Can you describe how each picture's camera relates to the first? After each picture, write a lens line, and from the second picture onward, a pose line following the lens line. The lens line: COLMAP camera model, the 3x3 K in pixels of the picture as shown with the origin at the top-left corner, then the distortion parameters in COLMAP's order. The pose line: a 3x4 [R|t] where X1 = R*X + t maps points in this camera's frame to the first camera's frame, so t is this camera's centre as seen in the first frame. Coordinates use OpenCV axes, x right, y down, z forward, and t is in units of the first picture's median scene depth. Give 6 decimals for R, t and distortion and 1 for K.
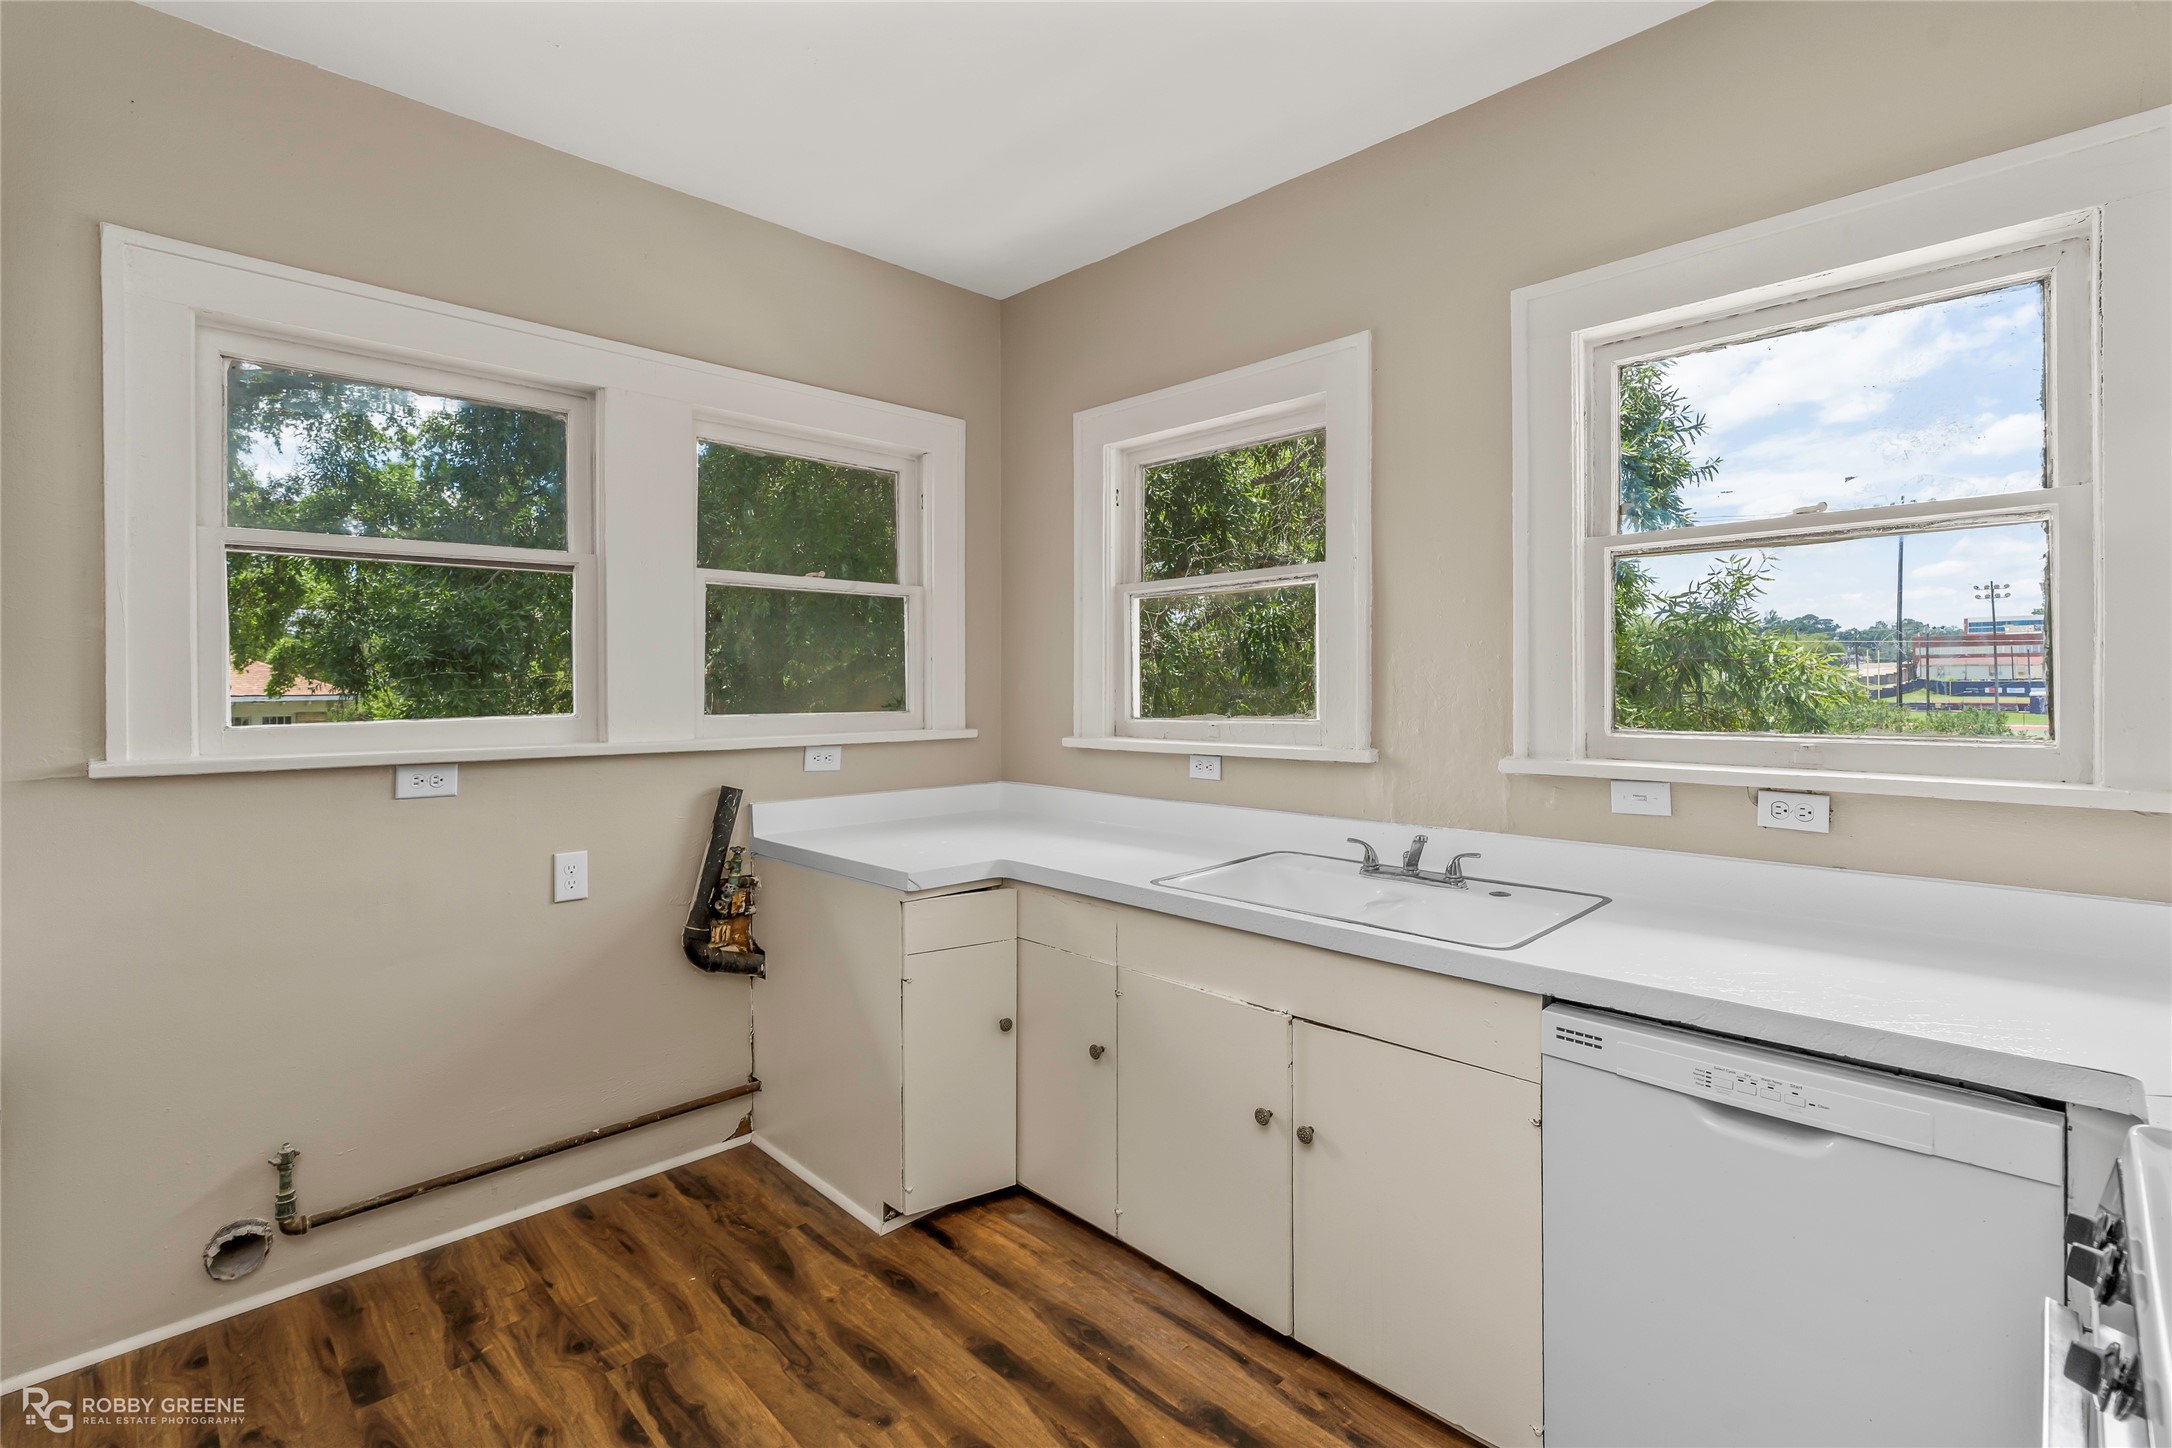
lens RADIAL K [[997.3, 0, 1092.6], [0, 997.3, 682.0], [0, 0, 1]] dist [-0.000654, 0.001658]
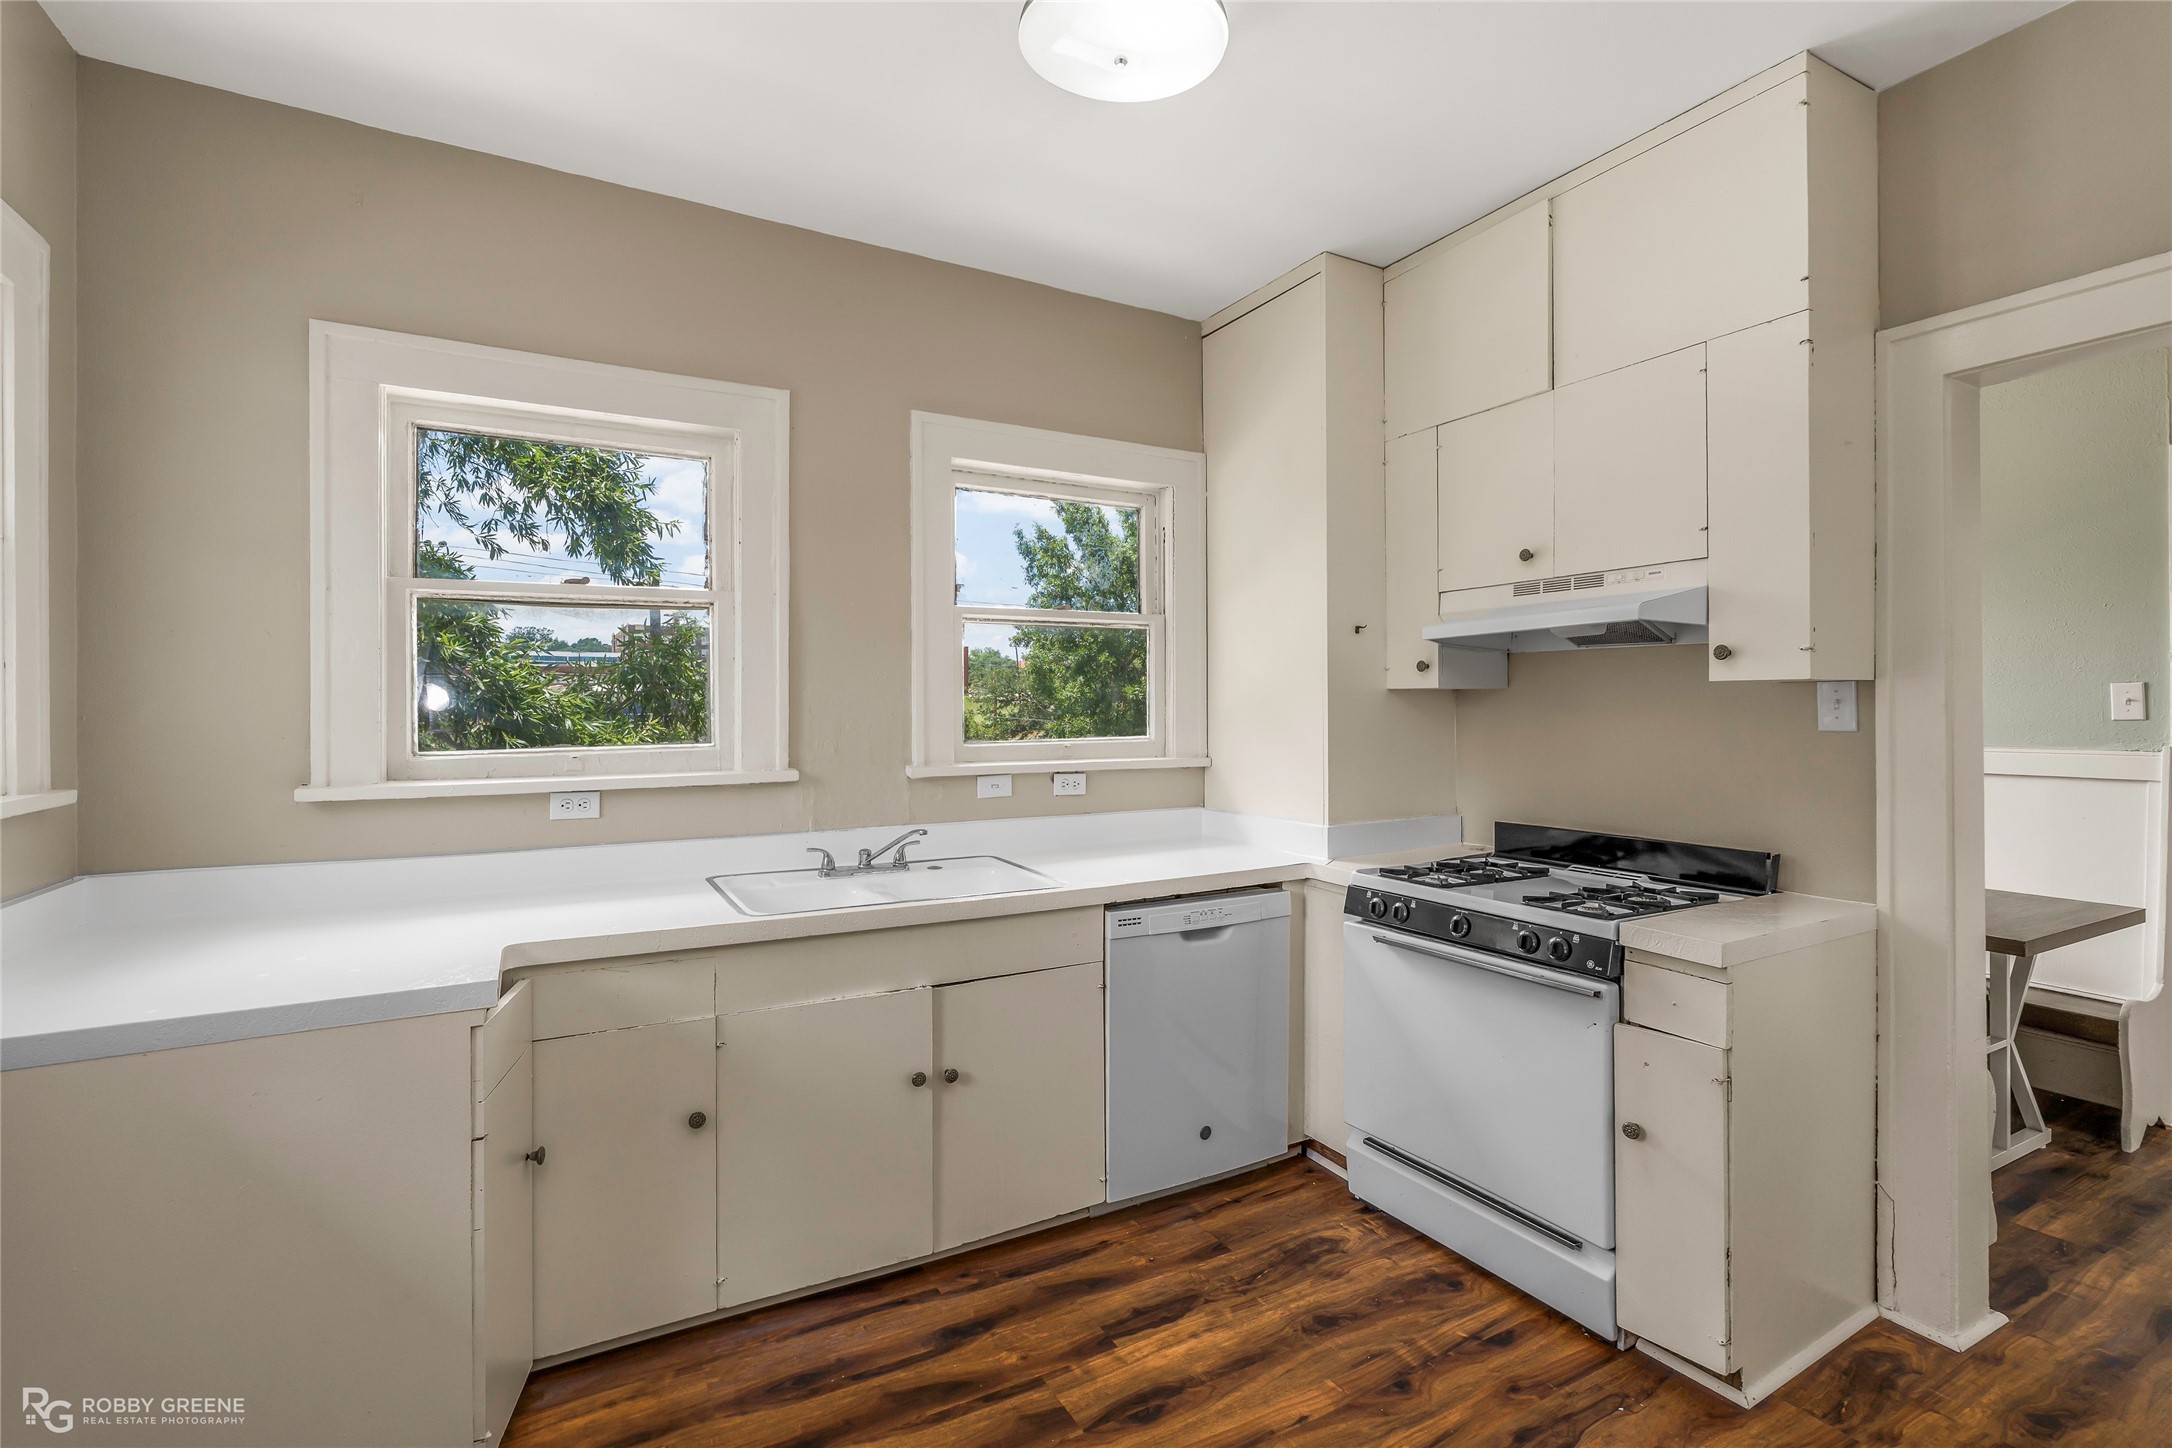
lens RADIAL K [[997.3, 0, 1084.4], [0, 997.3, 709.2], [0, 0, 1]] dist [-0.000654, 0.001658]
pose [[0.266490, -0.001620, 0.963836, -0.793154], [-0.001052, 0.999998, 0.001972, -0.001698], [-0.963837, -0.001539, 0.266488, 0.438825]]
